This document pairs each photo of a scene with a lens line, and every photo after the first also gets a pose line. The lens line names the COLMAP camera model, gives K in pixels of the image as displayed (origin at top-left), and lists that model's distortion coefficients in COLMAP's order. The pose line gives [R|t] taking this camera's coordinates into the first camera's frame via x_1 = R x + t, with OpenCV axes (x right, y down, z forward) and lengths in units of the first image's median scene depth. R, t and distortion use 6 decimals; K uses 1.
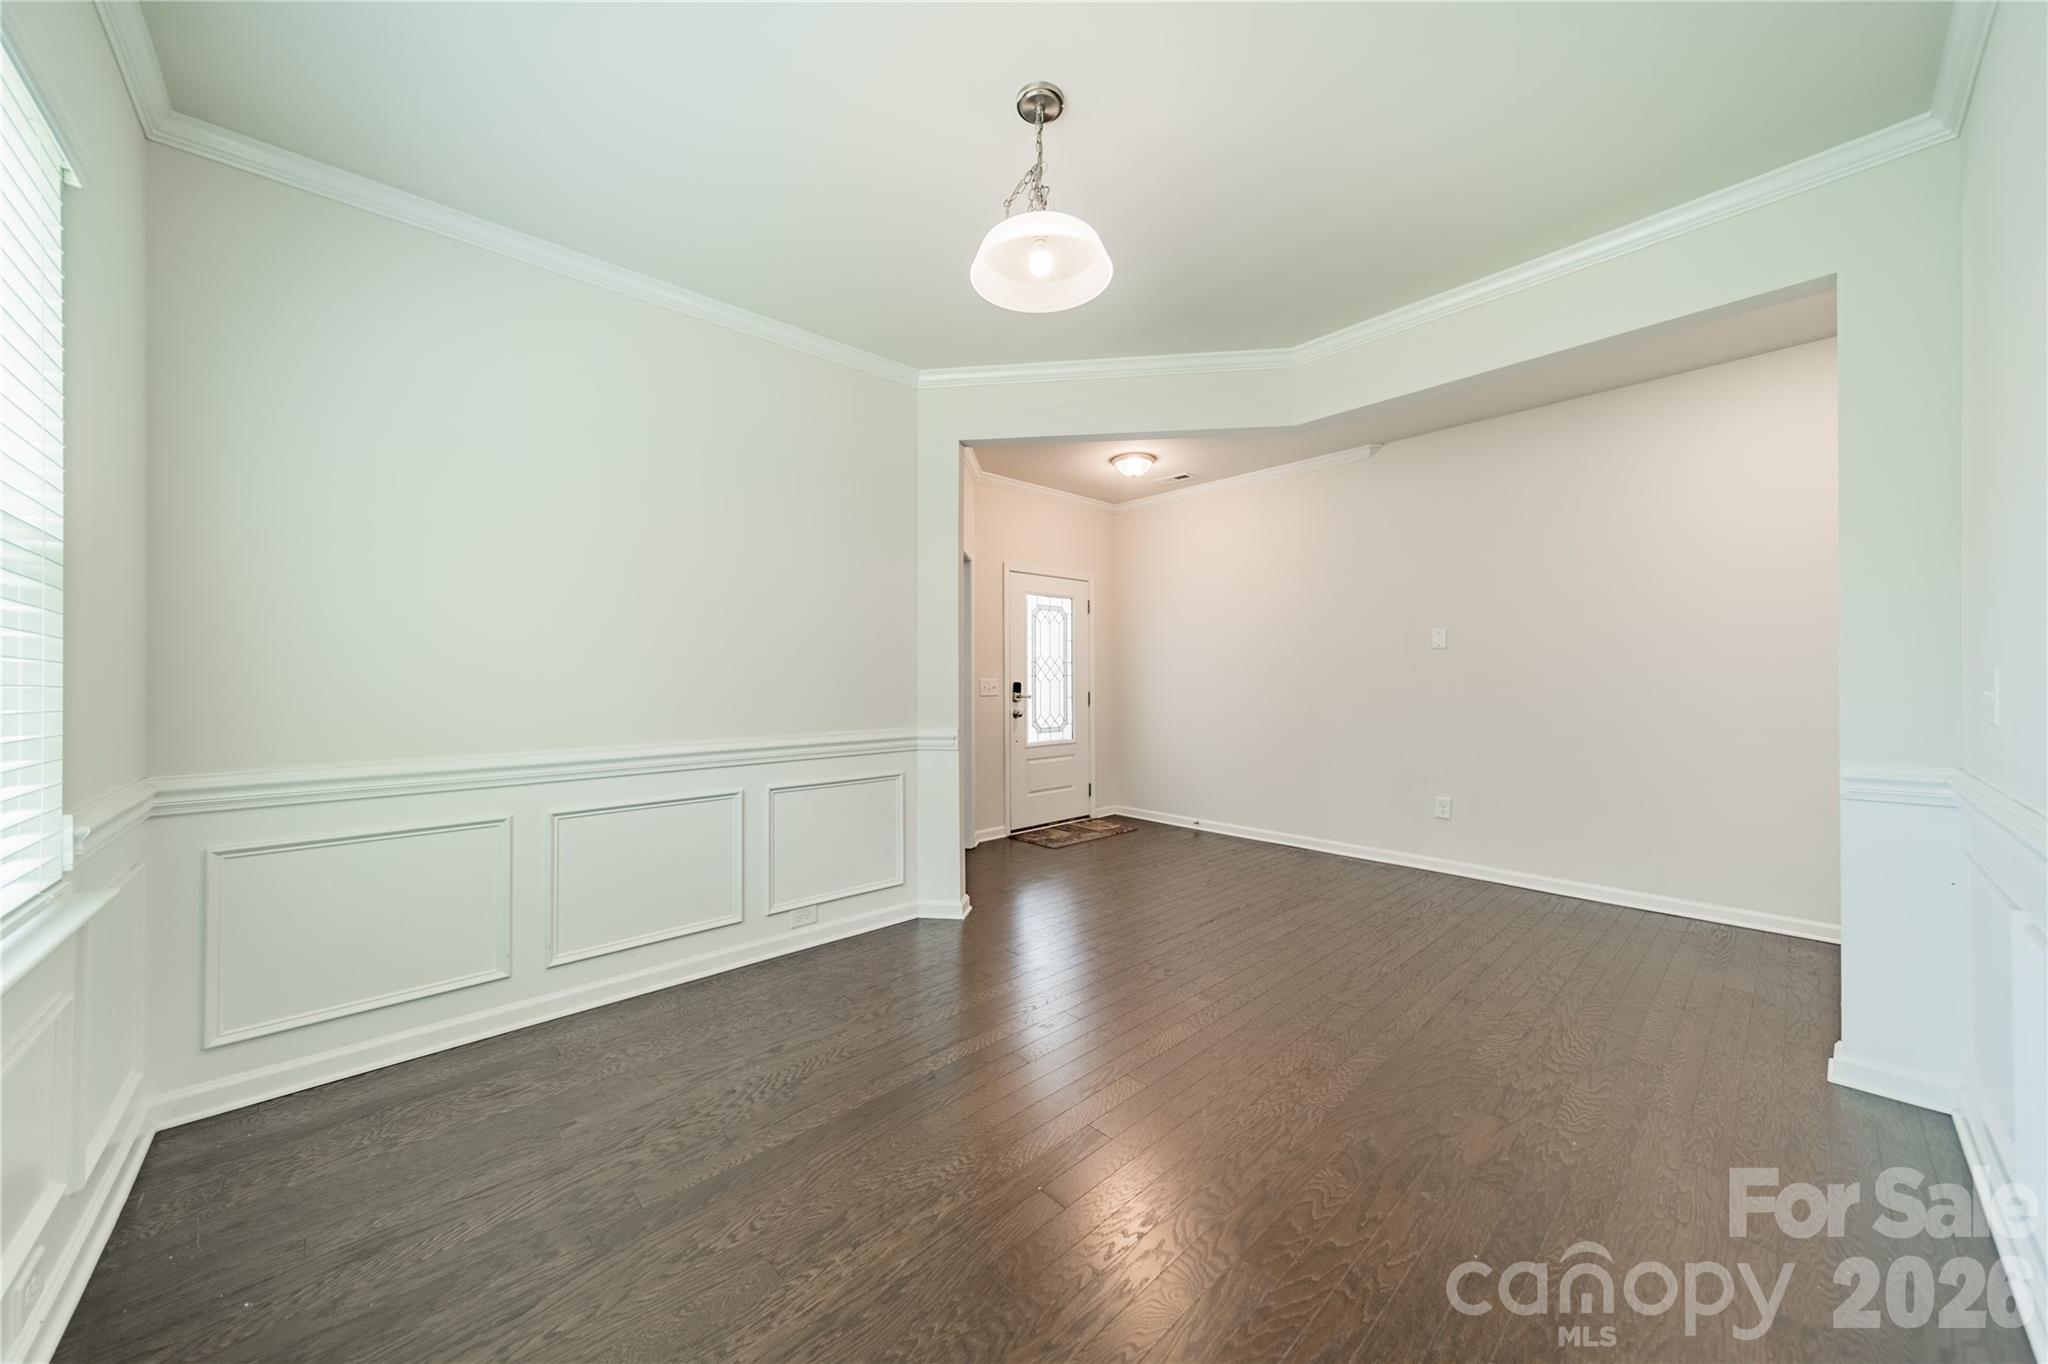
lens RADIAL K [[709.5, 0, 1032.4], [0, 709.5, 677.9], [0, 0, 1]] dist [0.000031, 0.009558]
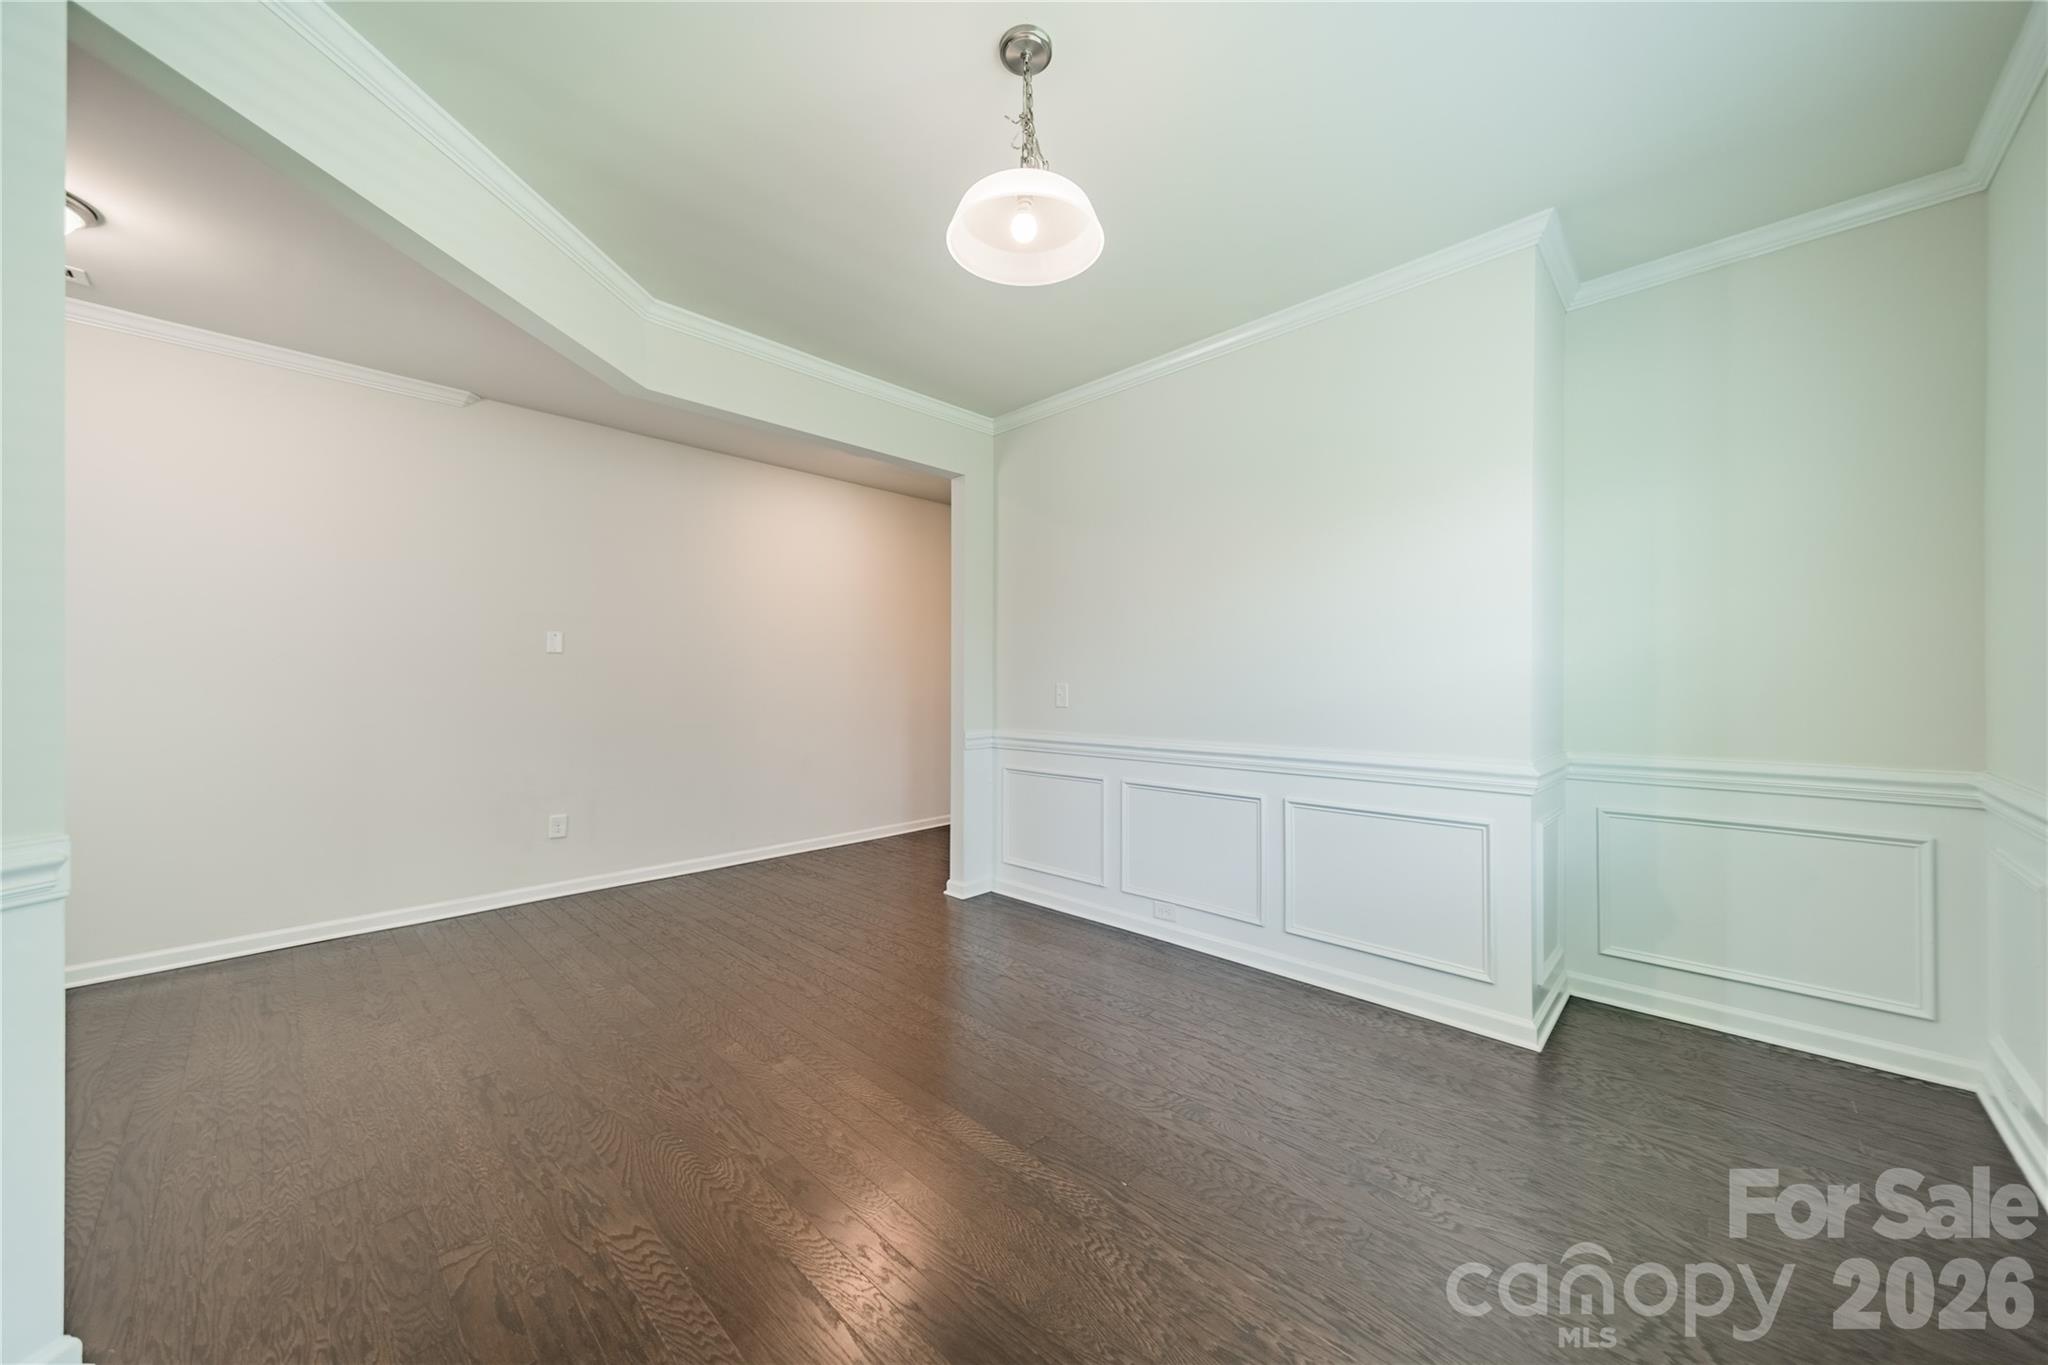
lens RADIAL K [[714.4, 0, 1019.7], [0, 714.4, 685.3], [0, 0, 1]] dist [0.001449, 0.000193]
pose [[-0.032797, -0.000504, 0.999462, -0.773122], [-0.001238, 0.999999, 0.000463, -0.004277], [-0.999461, -0.001222, -0.032798, 0.900508]]
